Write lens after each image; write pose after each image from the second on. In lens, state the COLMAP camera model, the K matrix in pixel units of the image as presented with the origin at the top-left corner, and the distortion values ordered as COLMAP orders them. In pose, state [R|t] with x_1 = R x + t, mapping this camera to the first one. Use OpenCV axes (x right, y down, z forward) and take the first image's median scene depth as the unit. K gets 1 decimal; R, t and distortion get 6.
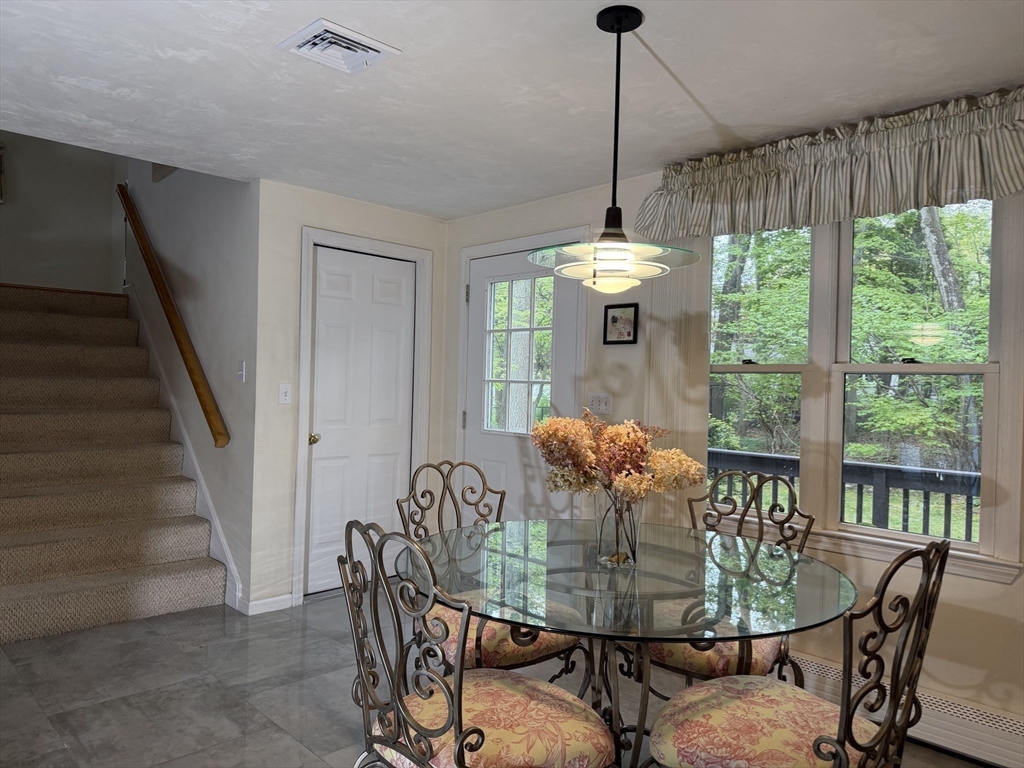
lens RADIAL K [[720.6, 0, 514.2], [0, 720.6, 387.5], [0, 0, 1]] dist [0.039706, -0.060945]
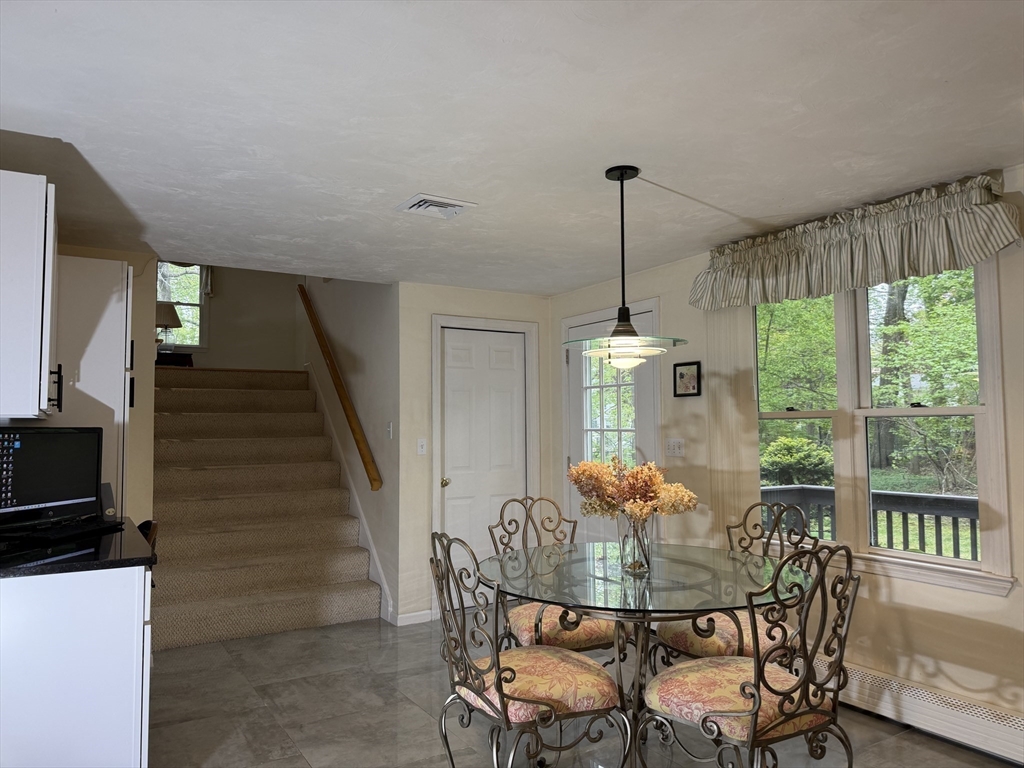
lens RADIAL K [[720.6, 0, 518.5], [0, 720.6, 385.6], [0, 0, 1]] dist [0.039706, -0.060945]
pose [[0.976684, -0.046795, -0.209521, 0.155718], [0.033382, 0.997188, -0.067102, -0.010382], [0.212071, 0.058543, 0.975499, -0.259288]]
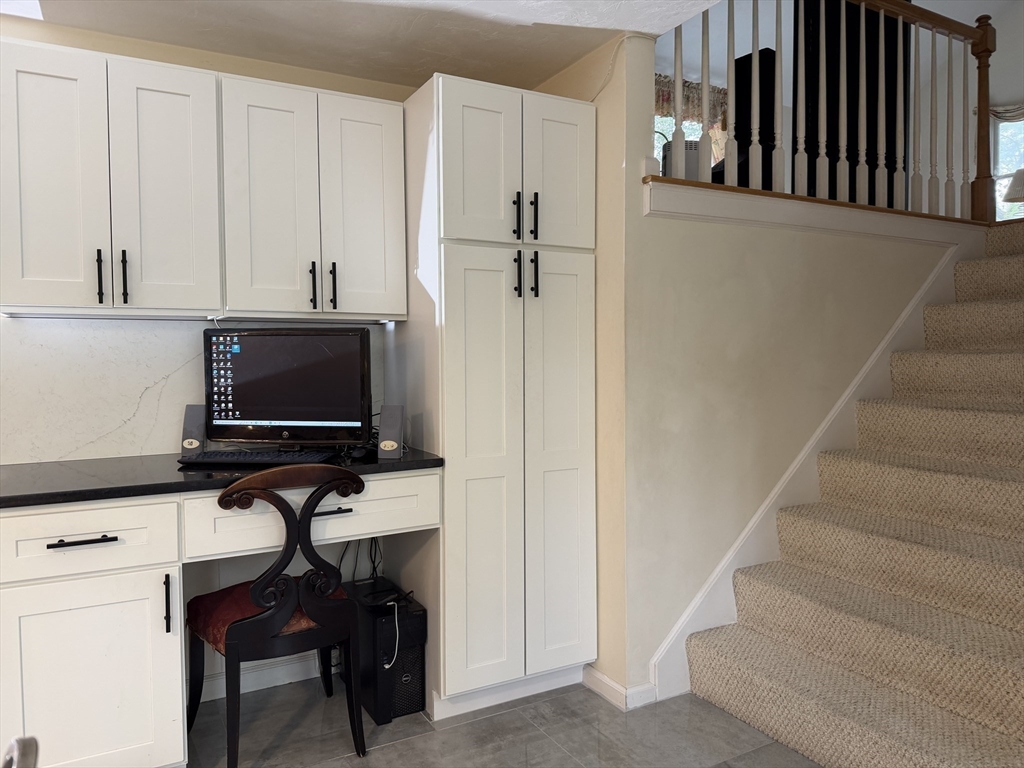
lens RADIAL K [[720.6, 0, 510.1], [0, 720.6, 380.3], [0, 0, 1]] dist [0.039706, -0.060945]
pose [[-0.277162, 0.009617, -0.960775, 0.014557], [-0.003933, 0.999930, 0.011143, 0.006446], [0.960815, 0.006868, -0.277105, 1.054979]]
